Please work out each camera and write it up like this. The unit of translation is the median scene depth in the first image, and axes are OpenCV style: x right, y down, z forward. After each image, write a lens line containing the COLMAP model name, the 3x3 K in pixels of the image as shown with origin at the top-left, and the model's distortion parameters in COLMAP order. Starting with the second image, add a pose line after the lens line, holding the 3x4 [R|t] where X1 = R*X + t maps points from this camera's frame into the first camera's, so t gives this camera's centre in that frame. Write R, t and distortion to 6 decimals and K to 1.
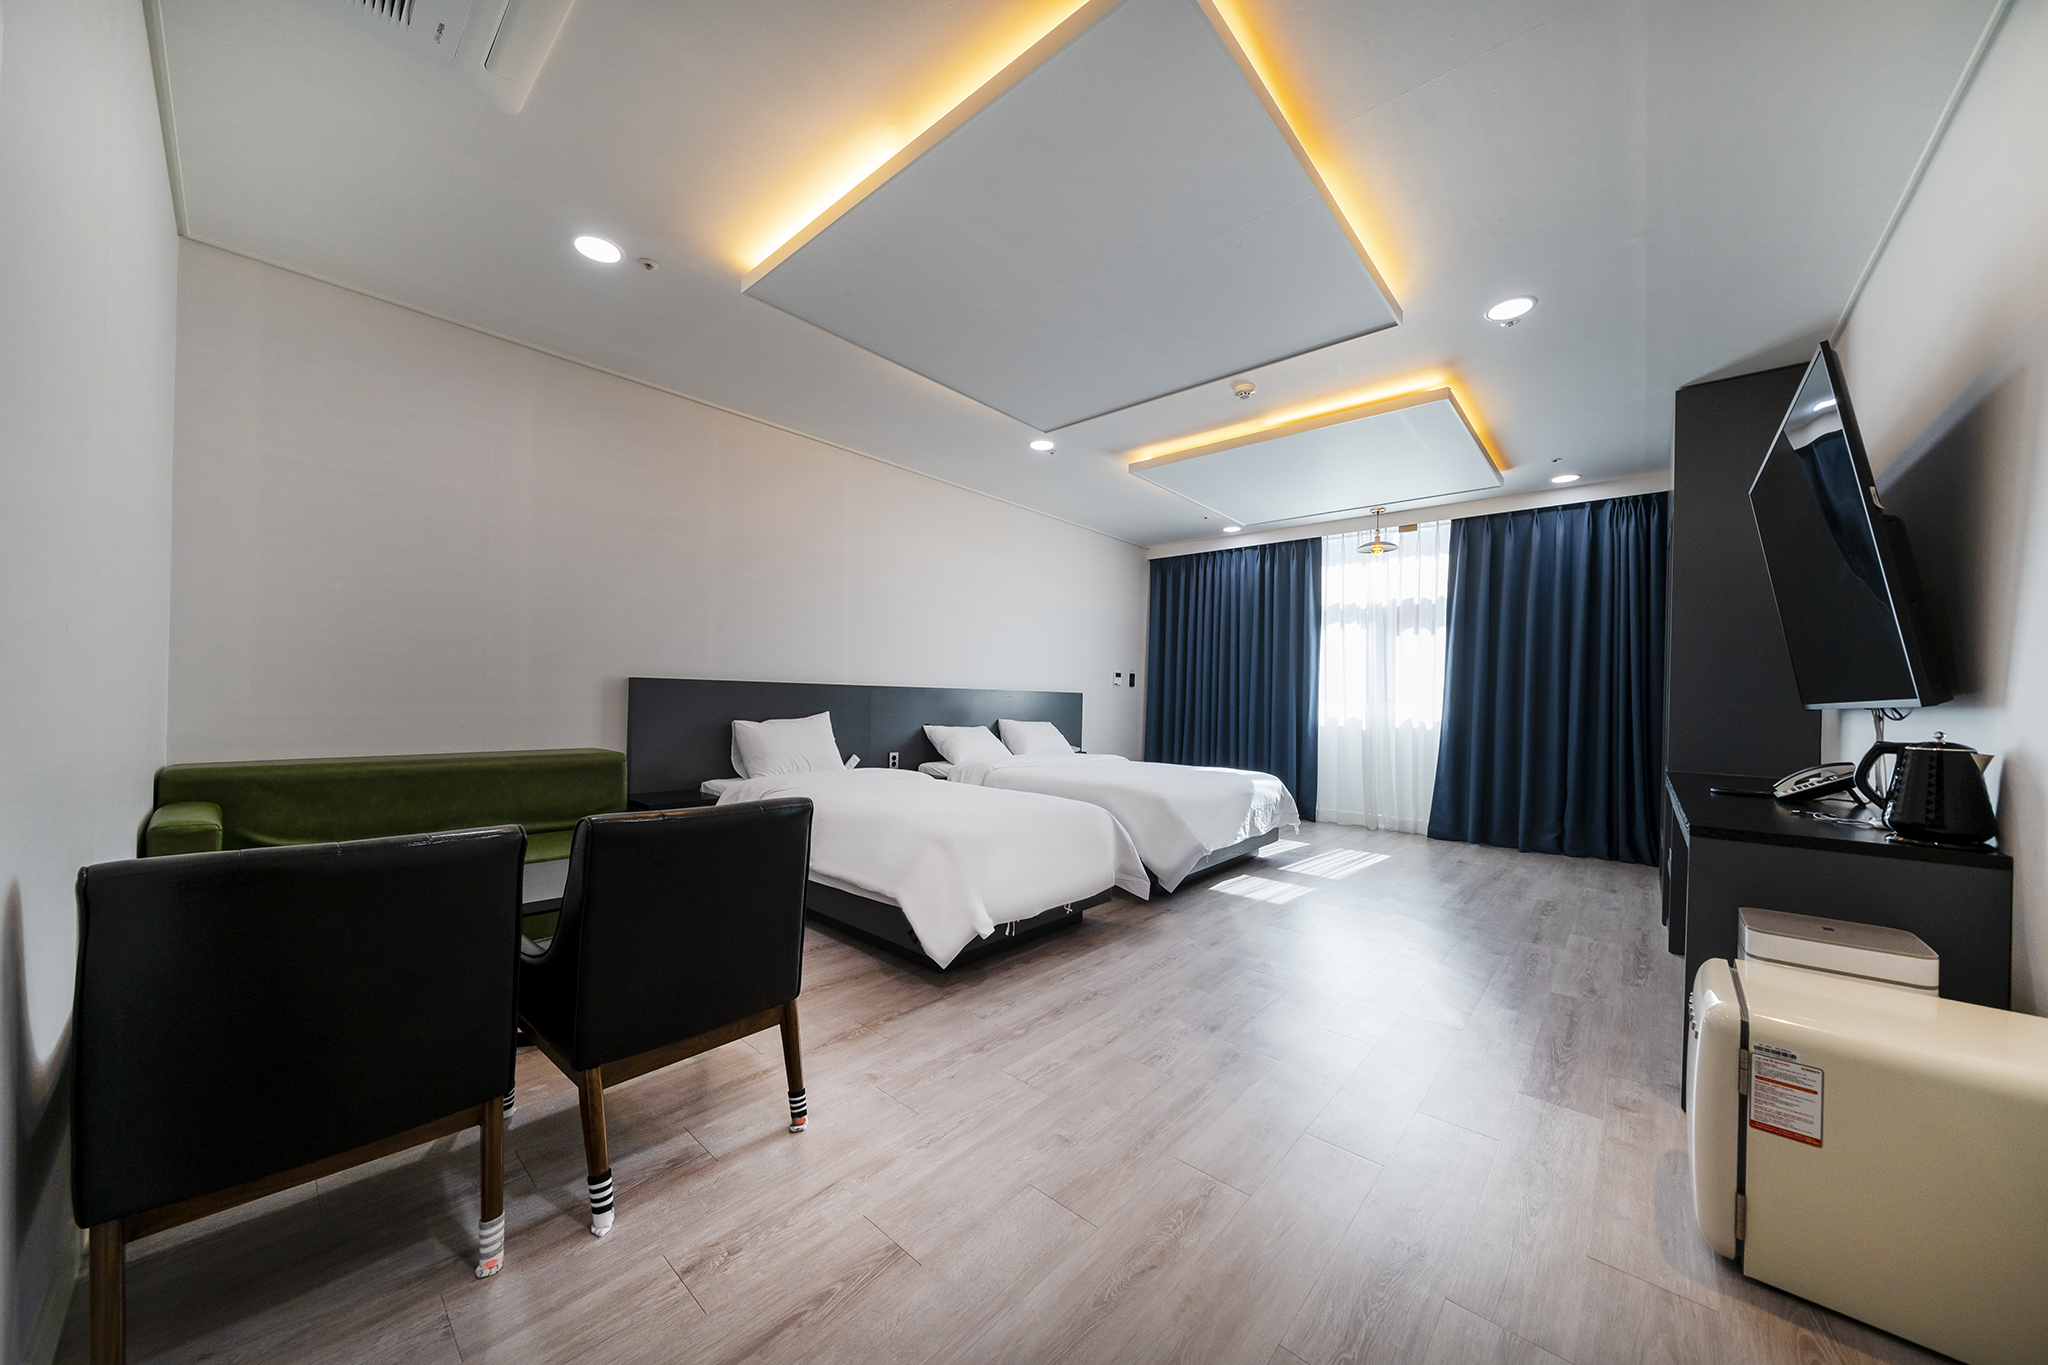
lens RADIAL K [[695.3, 0, 1005.5], [0, 695.3, 695.9], [0, 0, 1]] dist [-0.002339, -0.000052]
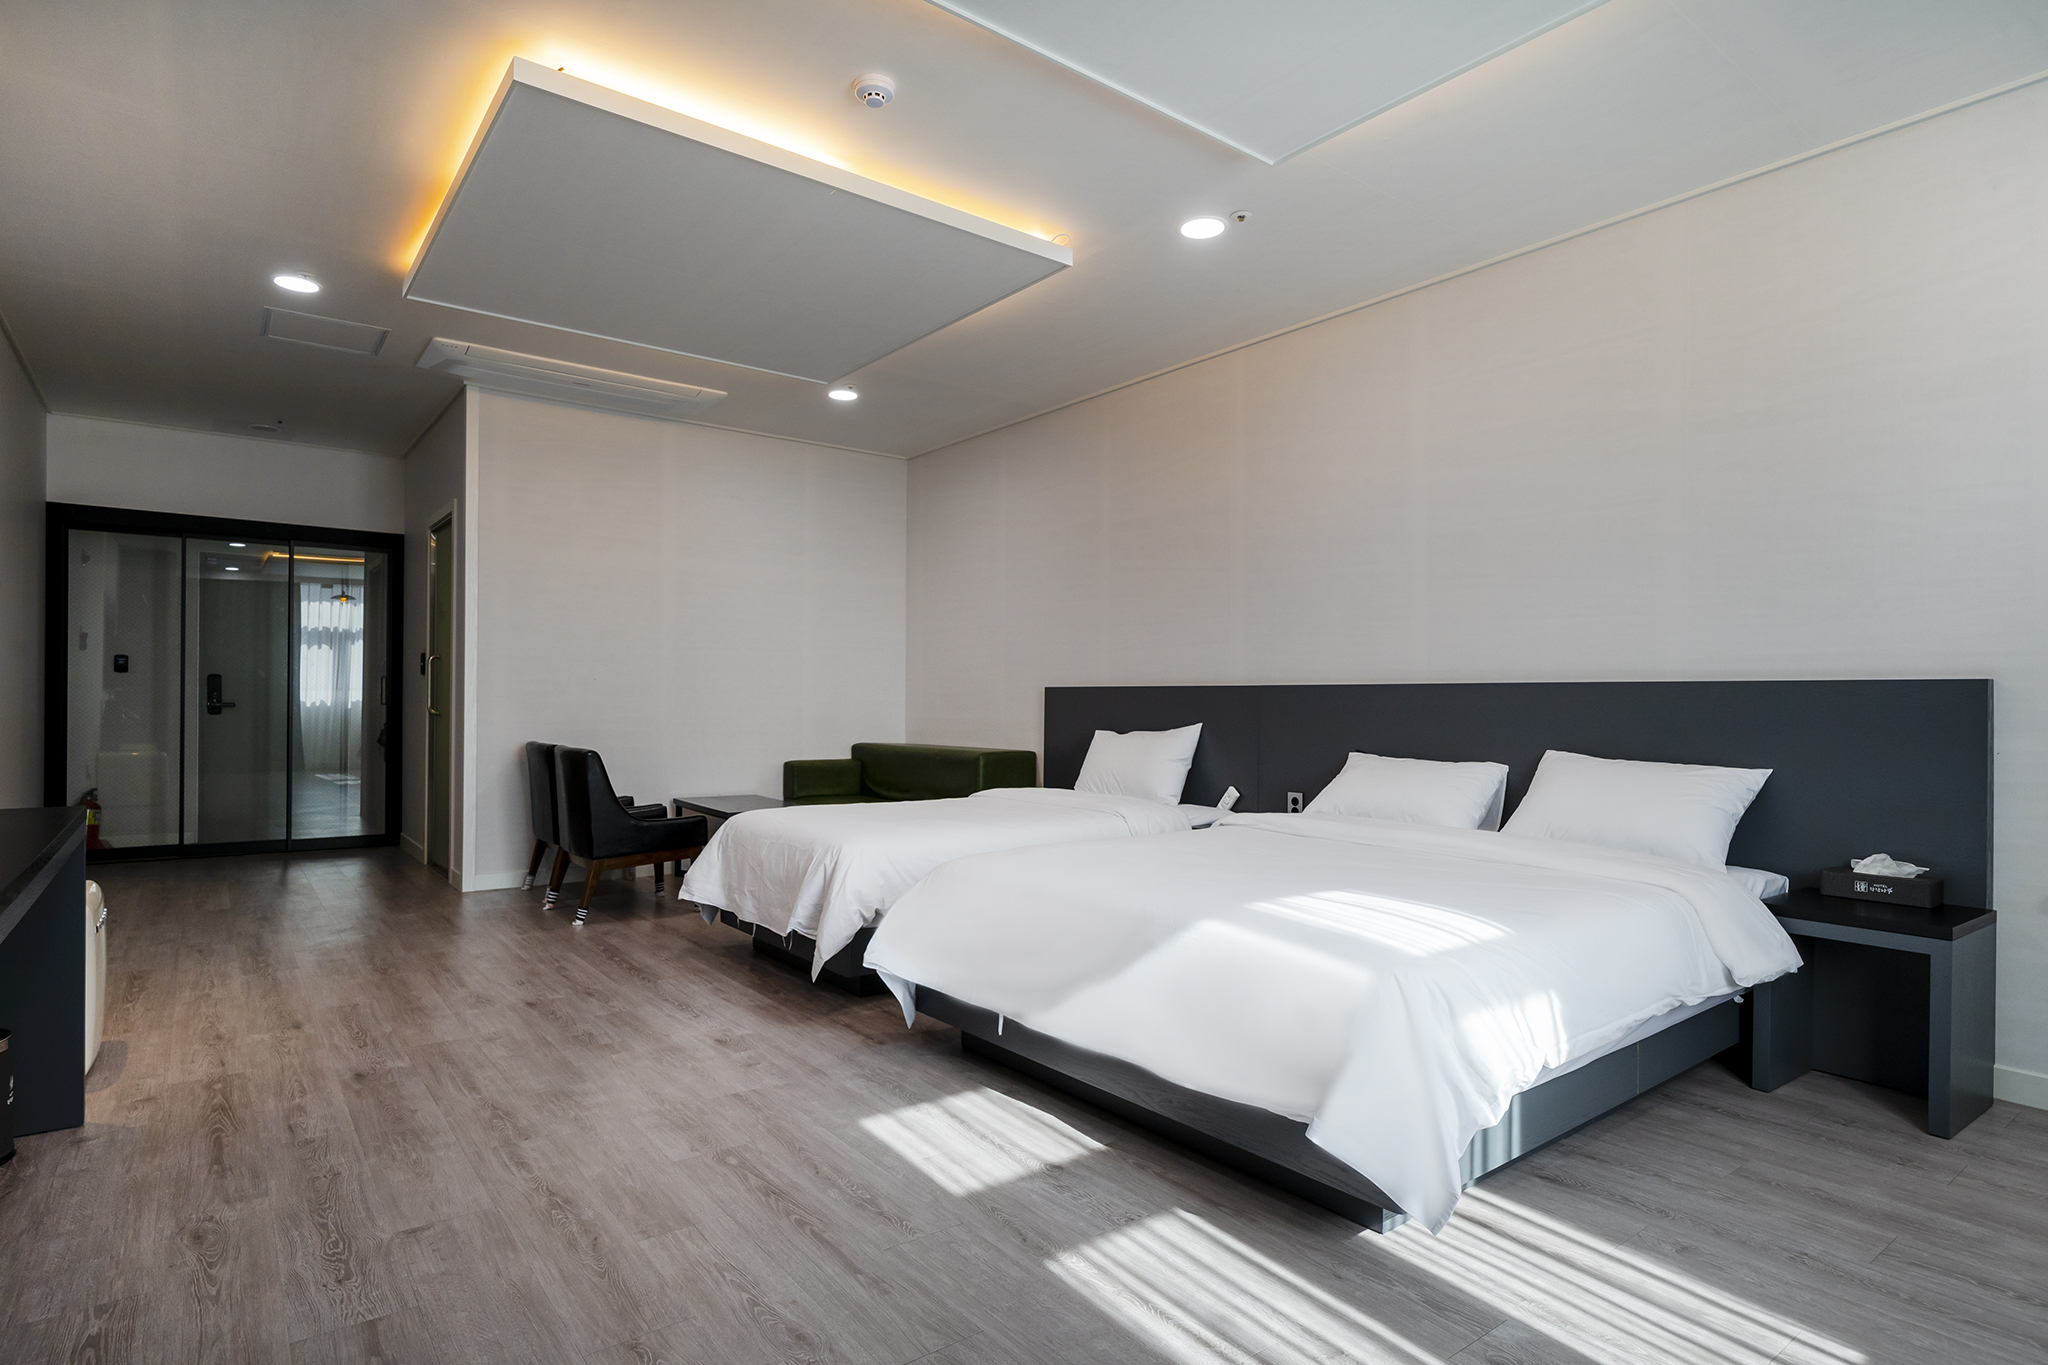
lens RADIAL K [[1056.4, 0, 1016.9], [0, 1056.4, 707.5], [0, 0, 1]] dist [-0.003556, 0.001038]
pose [[-0.167277, -0.019285, -0.985721, 1.082841], [-0.011618, 0.999778, -0.017588, 0.033758], [0.985841, 0.008510, -0.167464, 1.228310]]
